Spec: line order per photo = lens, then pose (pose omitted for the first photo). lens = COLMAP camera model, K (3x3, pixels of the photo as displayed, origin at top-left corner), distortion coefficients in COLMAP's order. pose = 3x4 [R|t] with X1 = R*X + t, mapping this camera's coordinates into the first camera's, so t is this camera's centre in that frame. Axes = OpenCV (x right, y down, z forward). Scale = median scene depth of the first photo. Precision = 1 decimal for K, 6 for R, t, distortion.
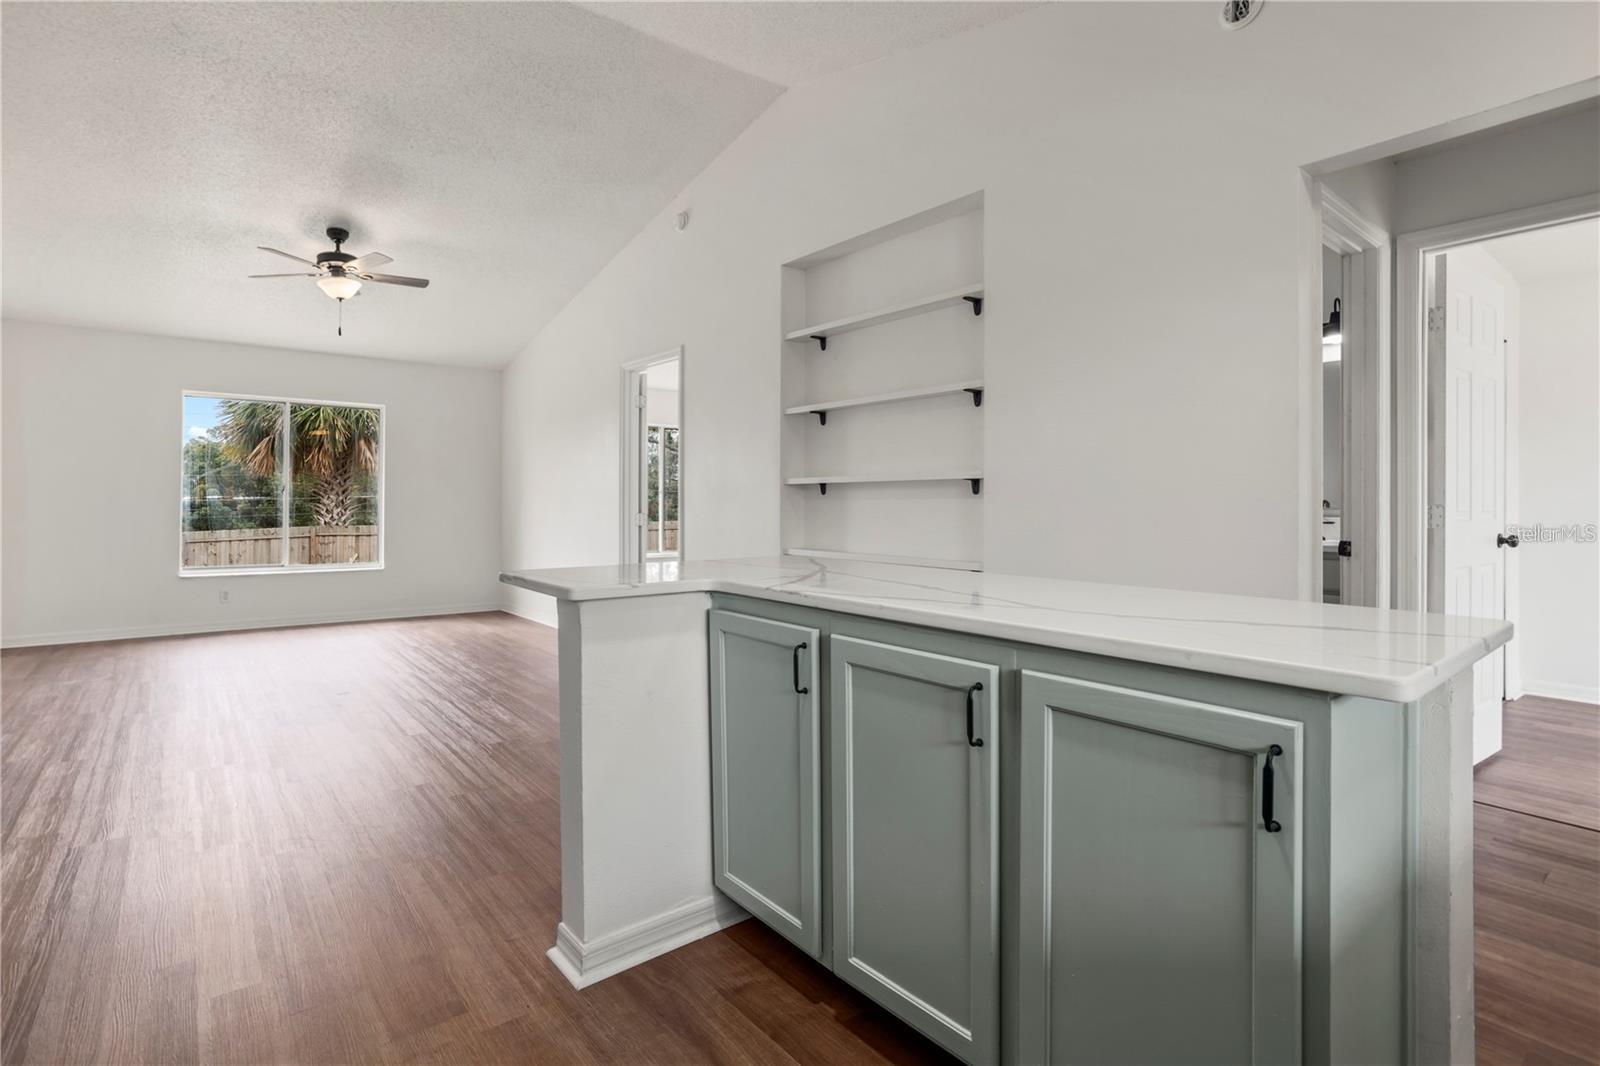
lens RADIAL K [[783.2, 0, 805.0], [0, 783.2, 510.6], [0, 0, 1]] dist [-0.049781, 0.032009]
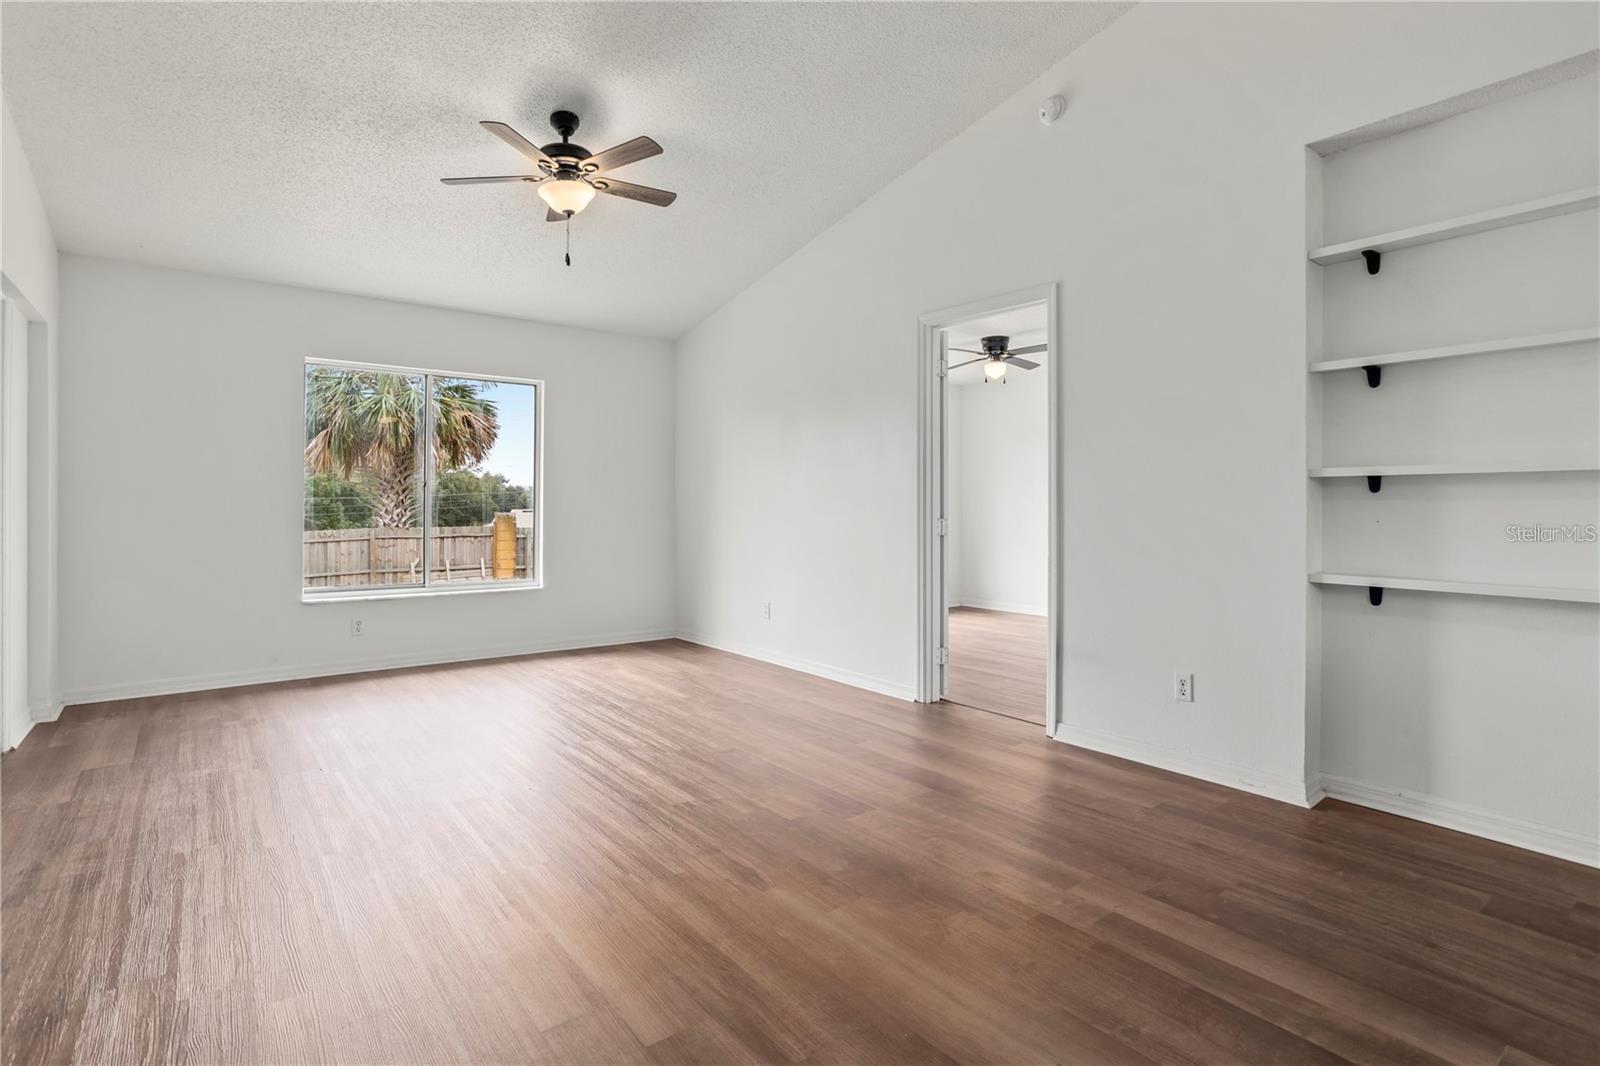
lens RADIAL K [[794.3, 0, 848.1], [0, 794.3, 515.9], [0, 0, 1]] dist [-0.034436, 0.023116]
pose [[0.999981, -0.000444, 0.006187, -0.285984], [0.000398, 0.999972, 0.007482, -0.004128], [-0.006190, -0.007479, 0.999953, 0.227374]]
